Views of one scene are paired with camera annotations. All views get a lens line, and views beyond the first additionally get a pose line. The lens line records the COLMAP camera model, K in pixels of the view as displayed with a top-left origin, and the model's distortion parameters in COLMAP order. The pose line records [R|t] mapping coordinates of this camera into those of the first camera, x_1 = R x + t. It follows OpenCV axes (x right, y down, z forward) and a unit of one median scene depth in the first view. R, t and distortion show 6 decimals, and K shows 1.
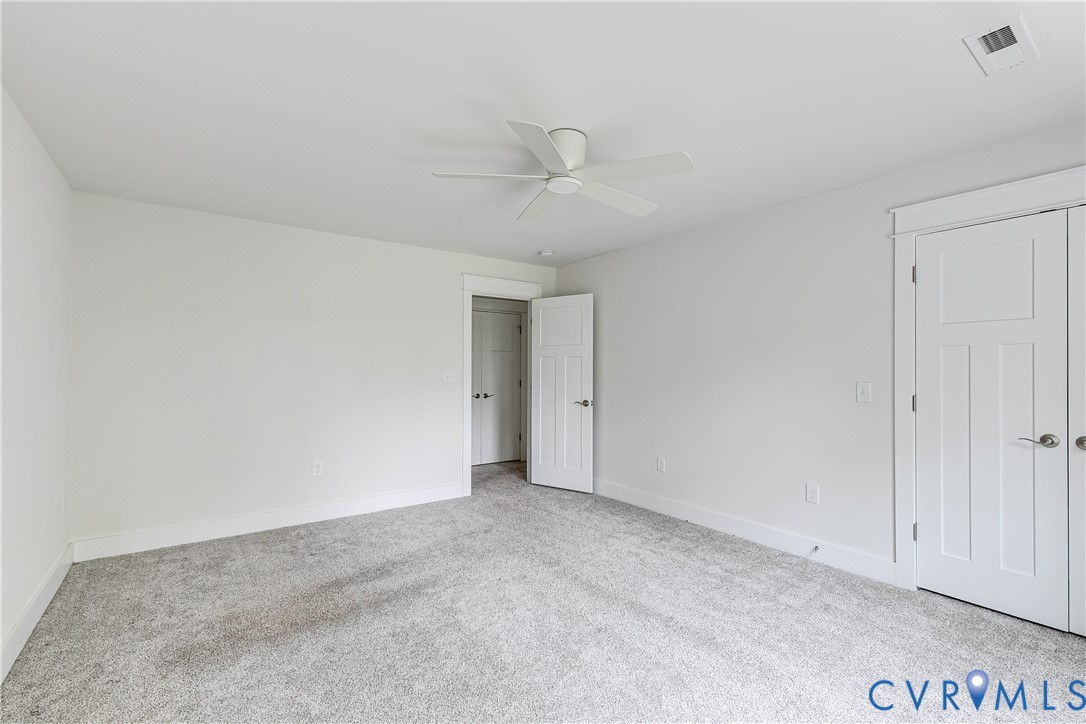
lens RADIAL K [[464.2, 0, 542.9], [0, 464.2, 367.8], [0, 0, 1]] dist [-0.000230, -0.000017]
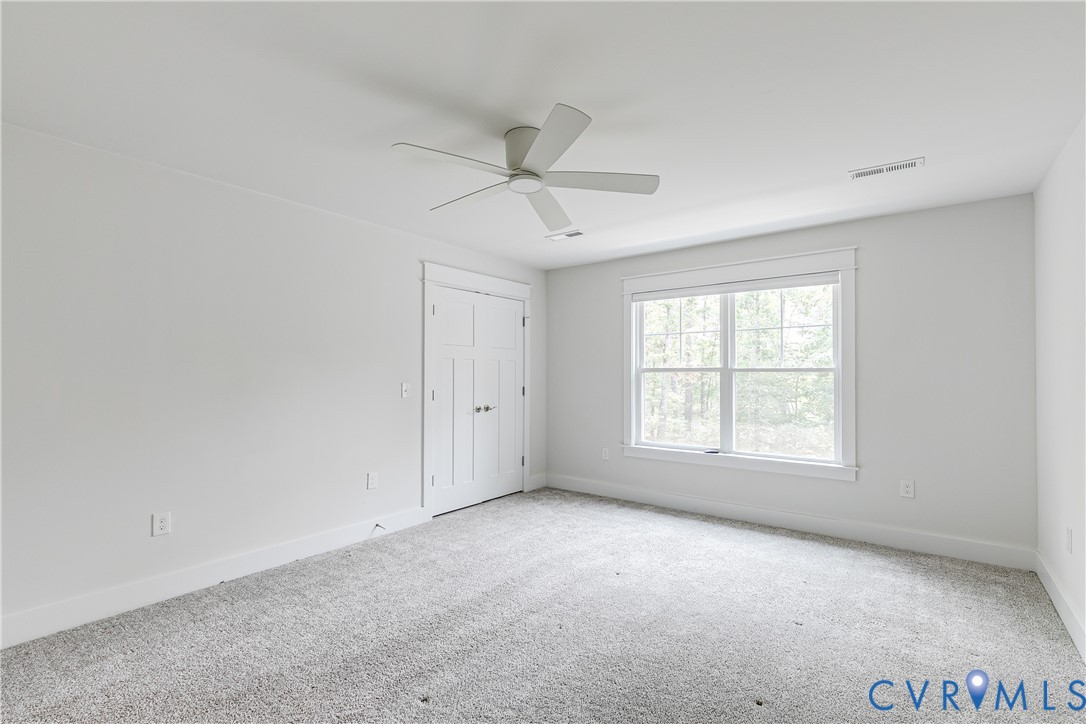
lens RADIAL K [[496.6, 0, 543.0], [0, 496.6, 362.0], [0, 0, 1]] dist [0.001289, 0.000121]
pose [[-0.262577, 0.021909, 0.964662, -0.878521], [-0.001792, 0.999729, -0.023193, 0.005799], [-0.964909, -0.007819, -0.262467, 1.105427]]
